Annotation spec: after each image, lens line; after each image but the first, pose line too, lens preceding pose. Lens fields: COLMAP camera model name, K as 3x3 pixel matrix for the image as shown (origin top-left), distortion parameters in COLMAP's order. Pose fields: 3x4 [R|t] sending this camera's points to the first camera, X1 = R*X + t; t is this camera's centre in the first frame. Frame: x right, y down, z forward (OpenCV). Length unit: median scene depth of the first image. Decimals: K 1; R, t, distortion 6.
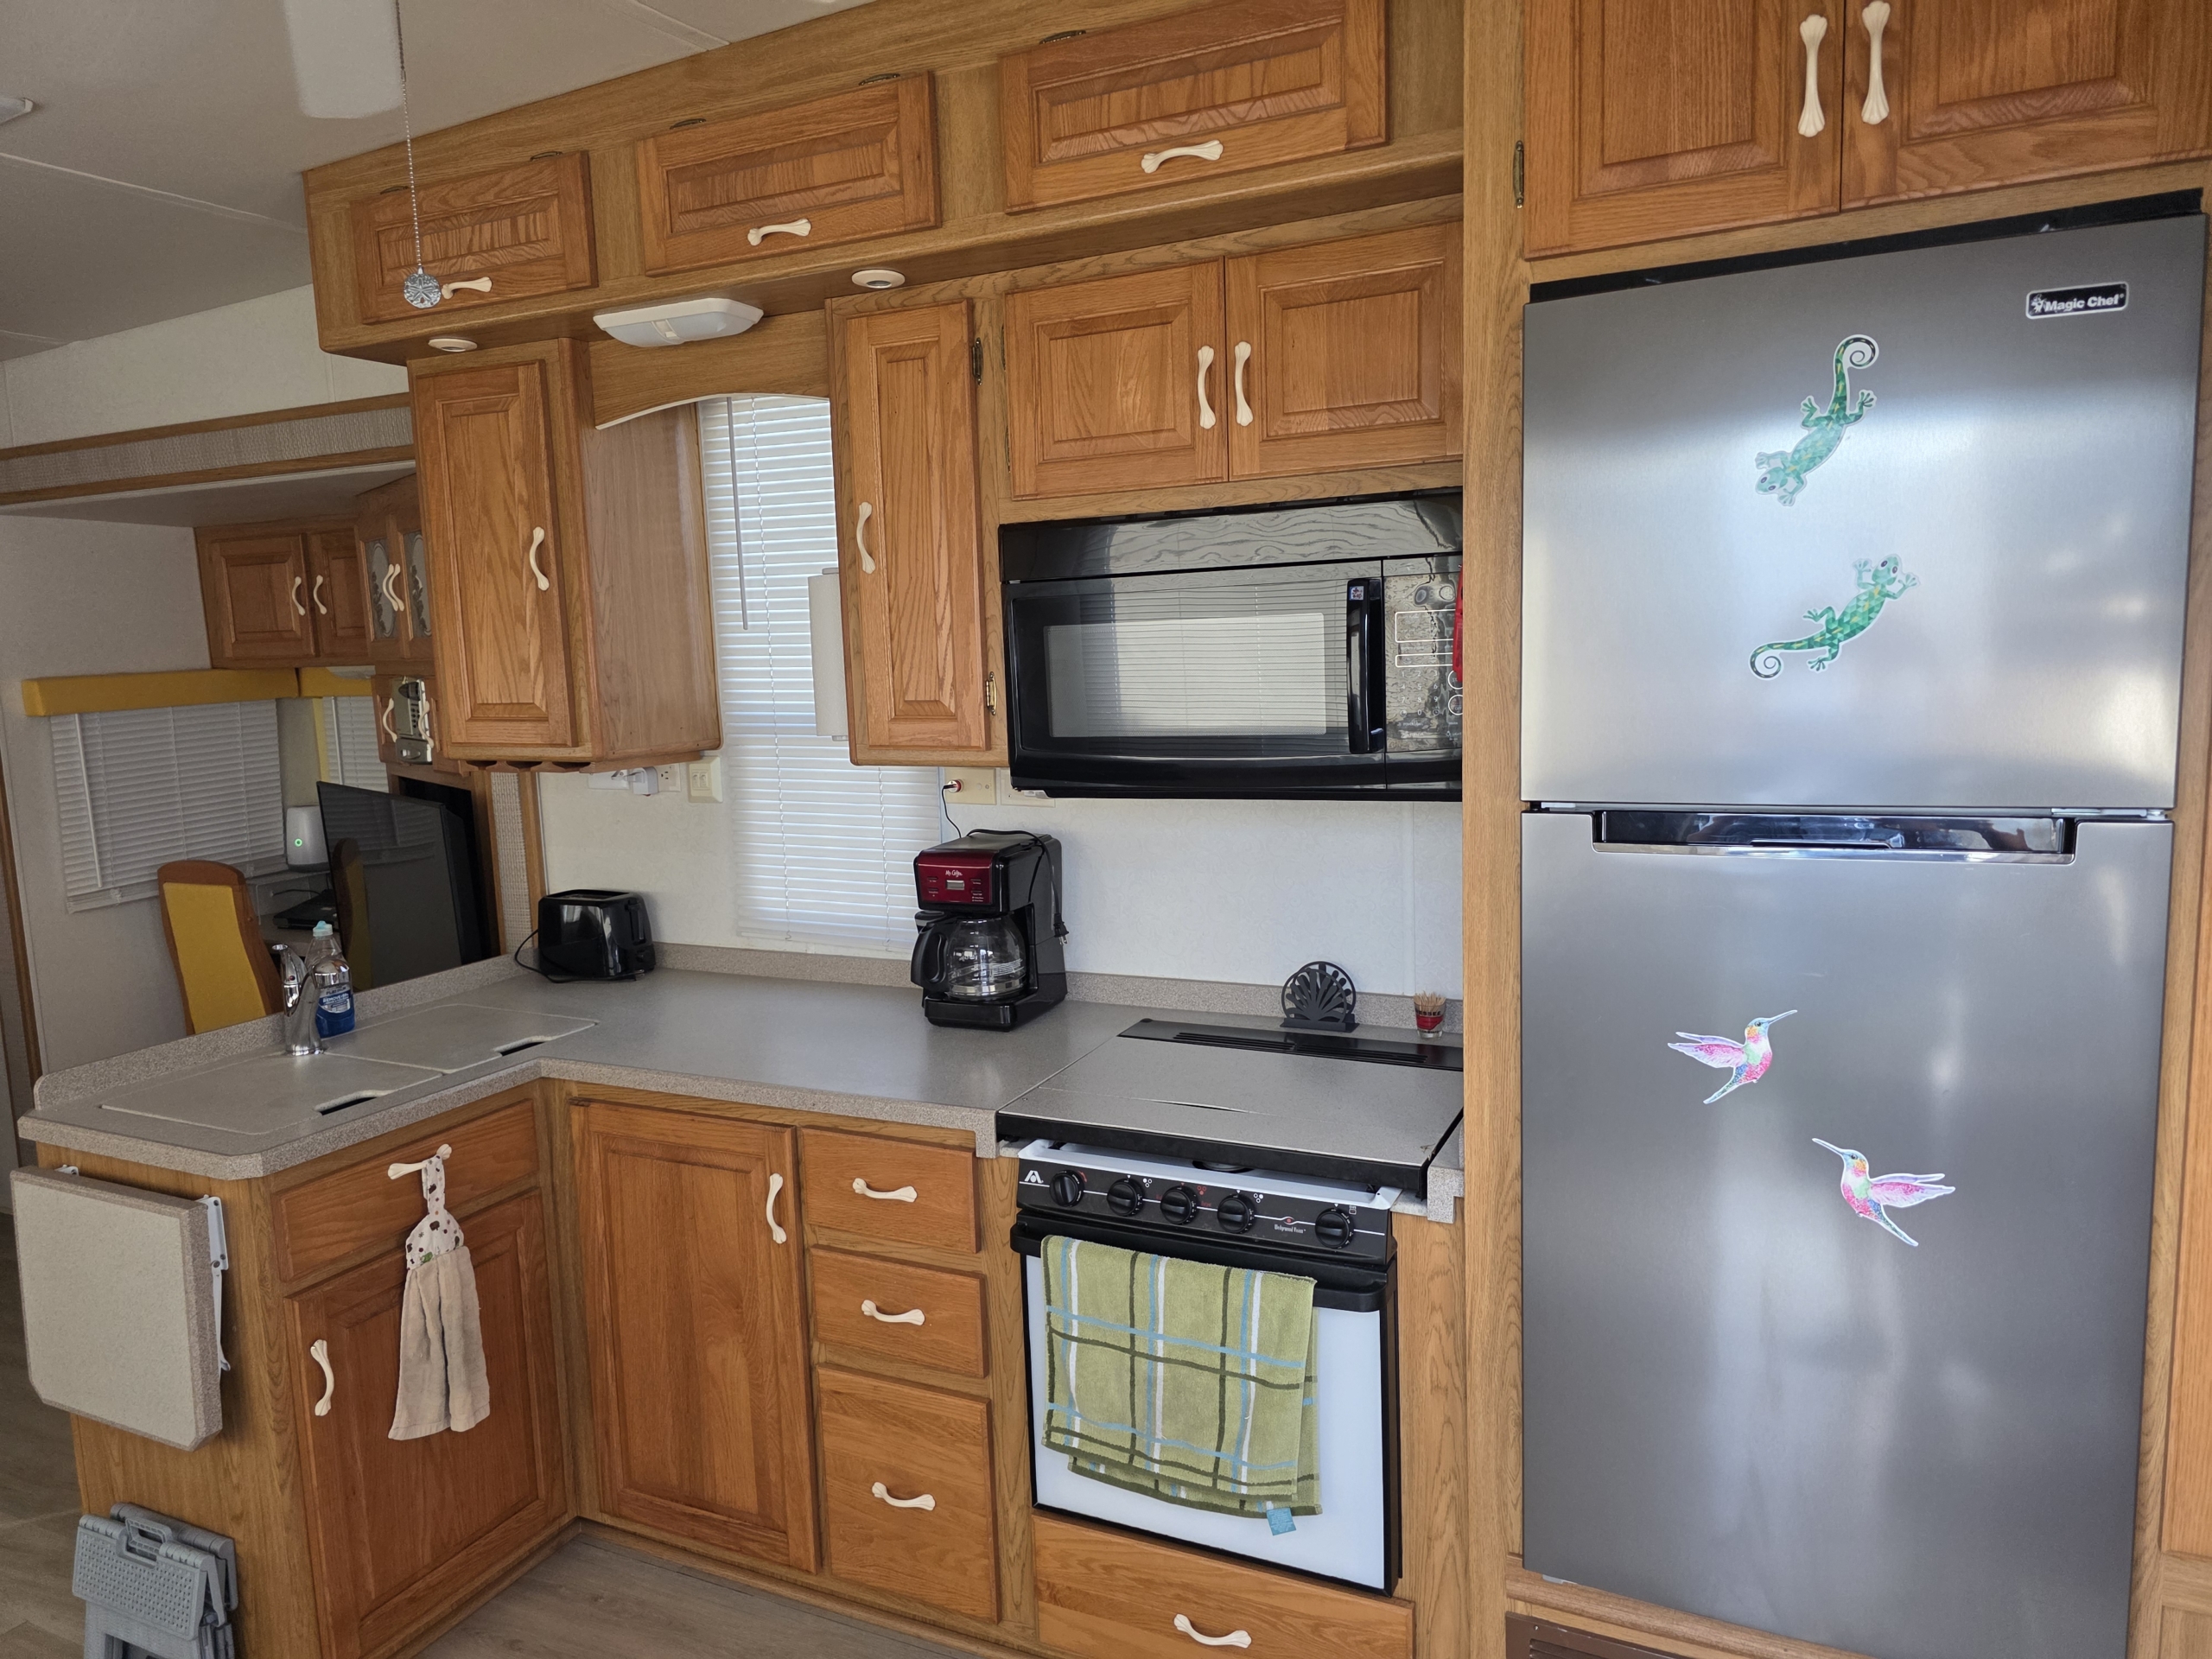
lens RADIAL K [[1484.0, 0, 1097.6], [0, 1484.0, 838.6], [0, 0, 1]] dist [0.053570, -0.046482]
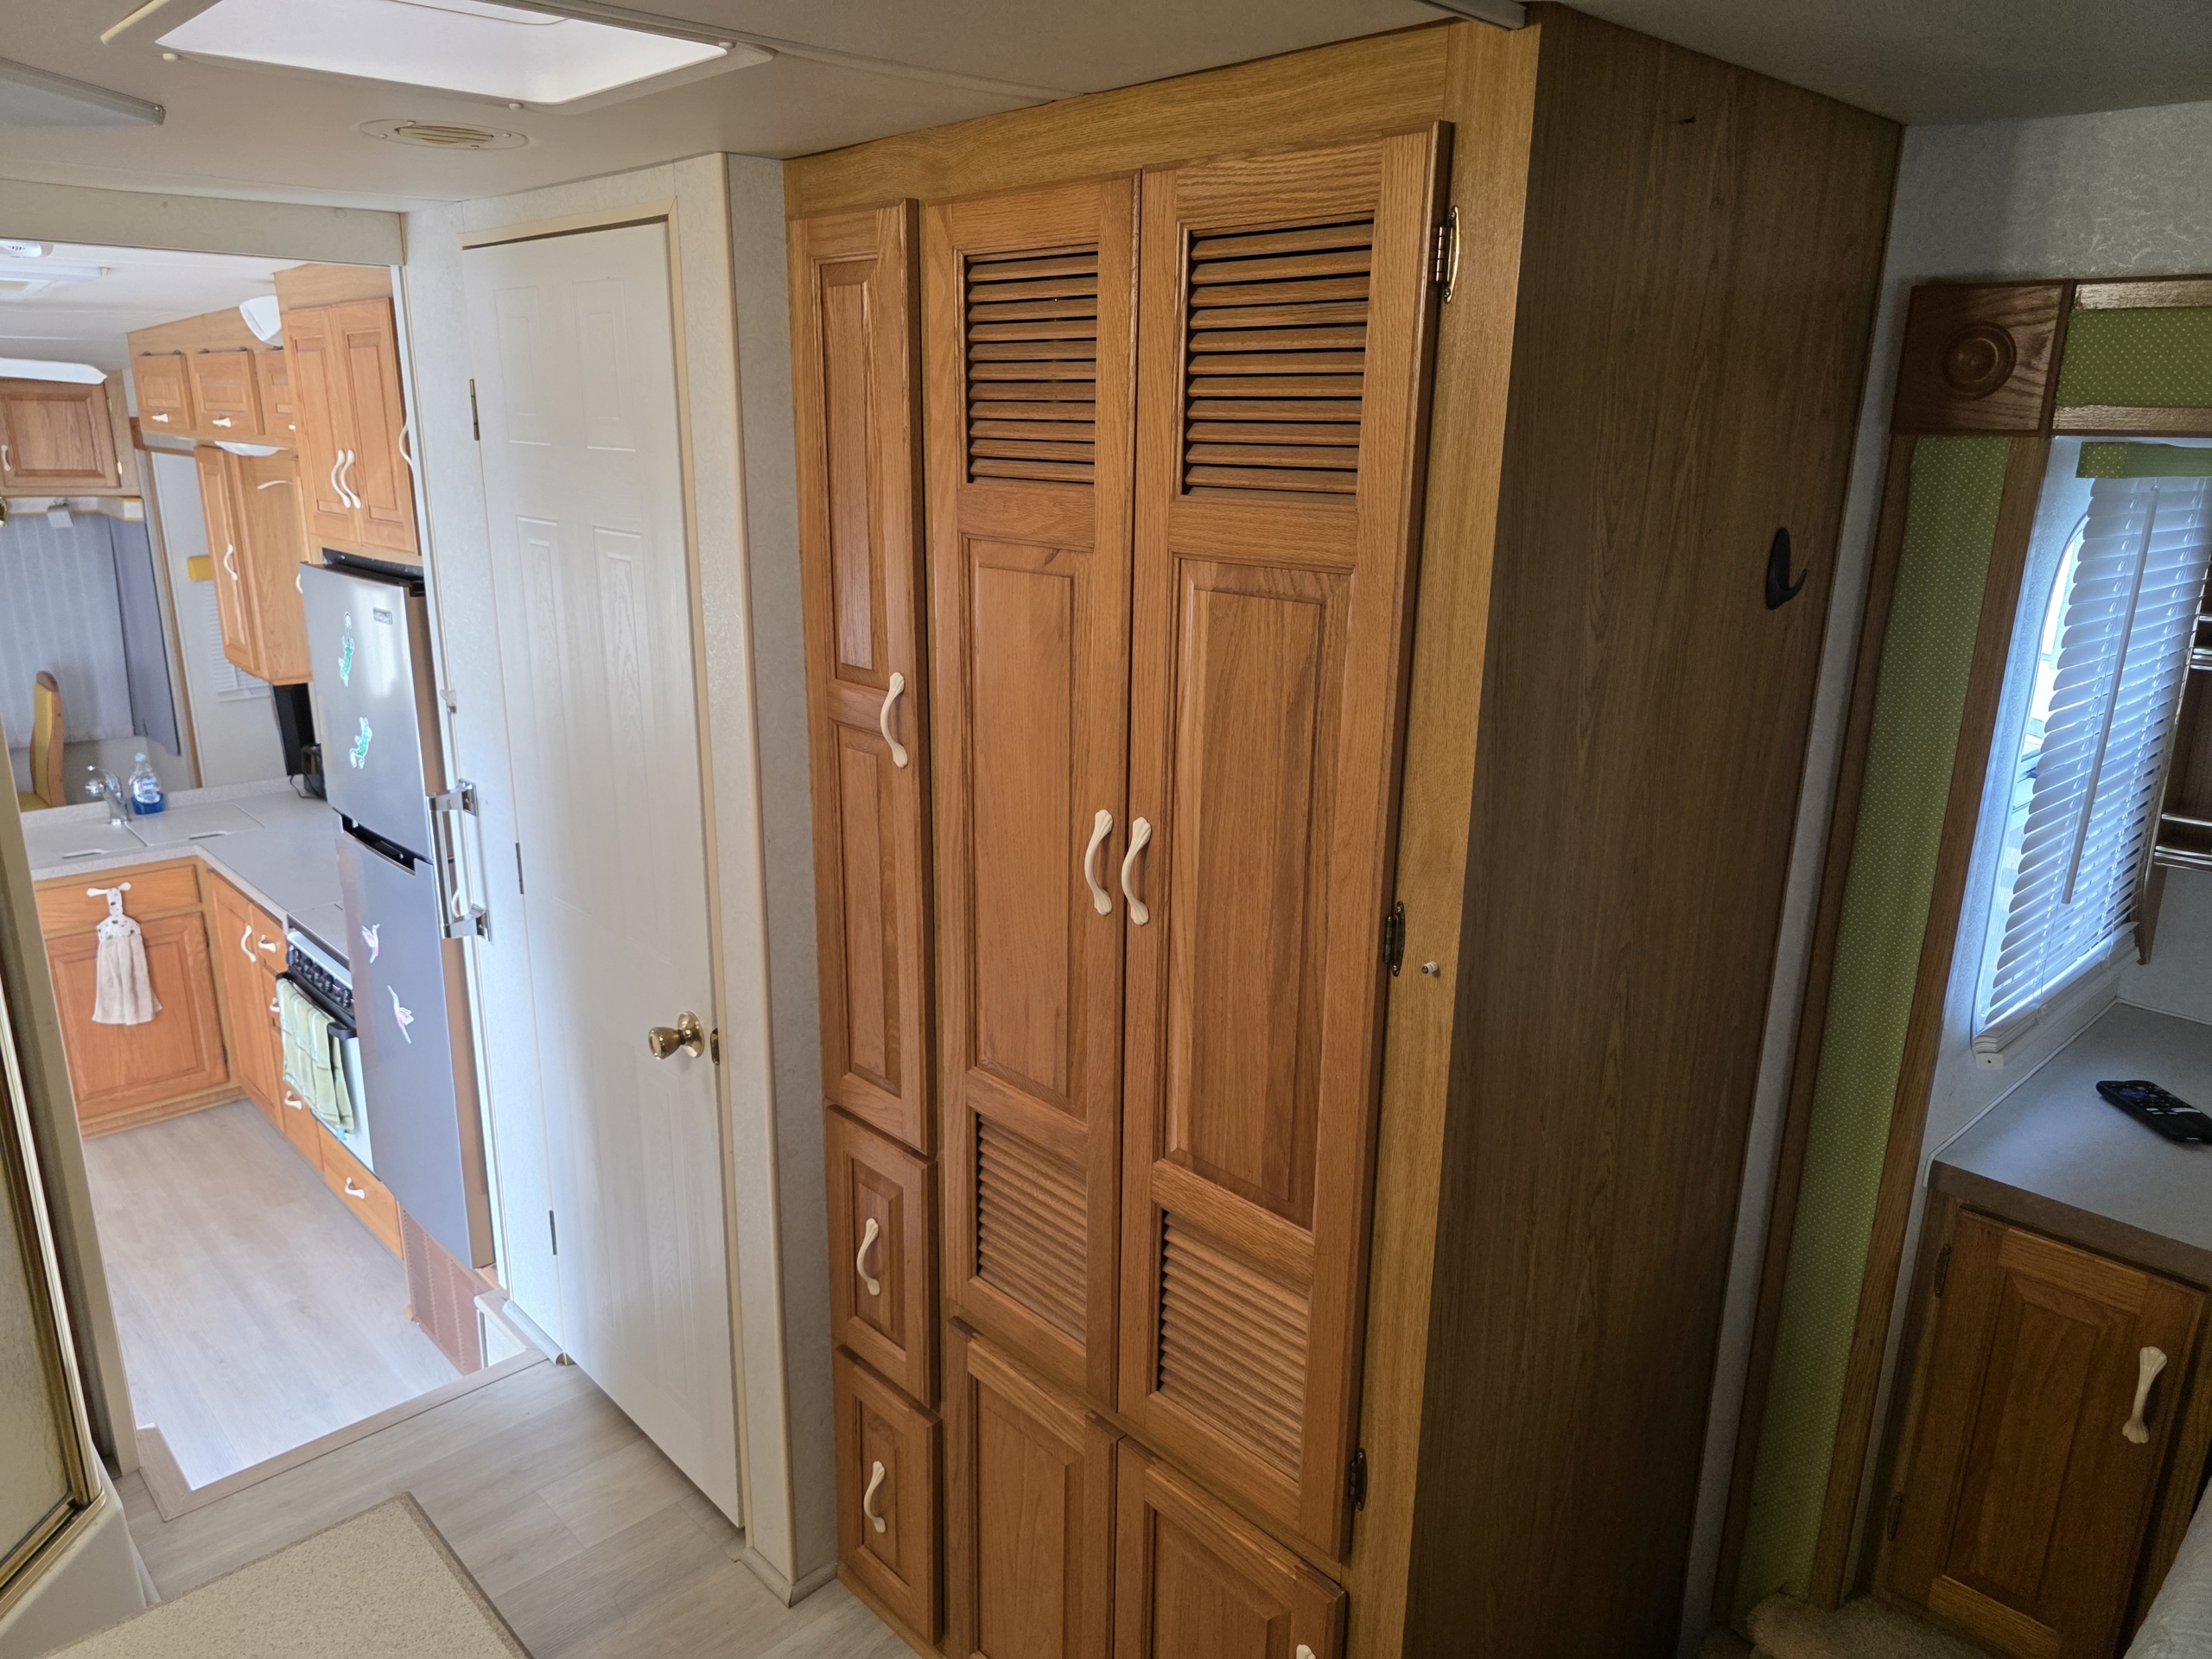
lens RADIAL K [[1484.0, 0, 1081.7], [0, 1484.0, 855.5], [0, 0, 1]] dist [0.053570, -0.046482]
pose [[0.932885, 0.149938, -0.327483, 1.261677], [-0.097146, 0.980280, 0.172087, -0.267723], [0.346827, -0.128724, 0.929054, -0.356095]]
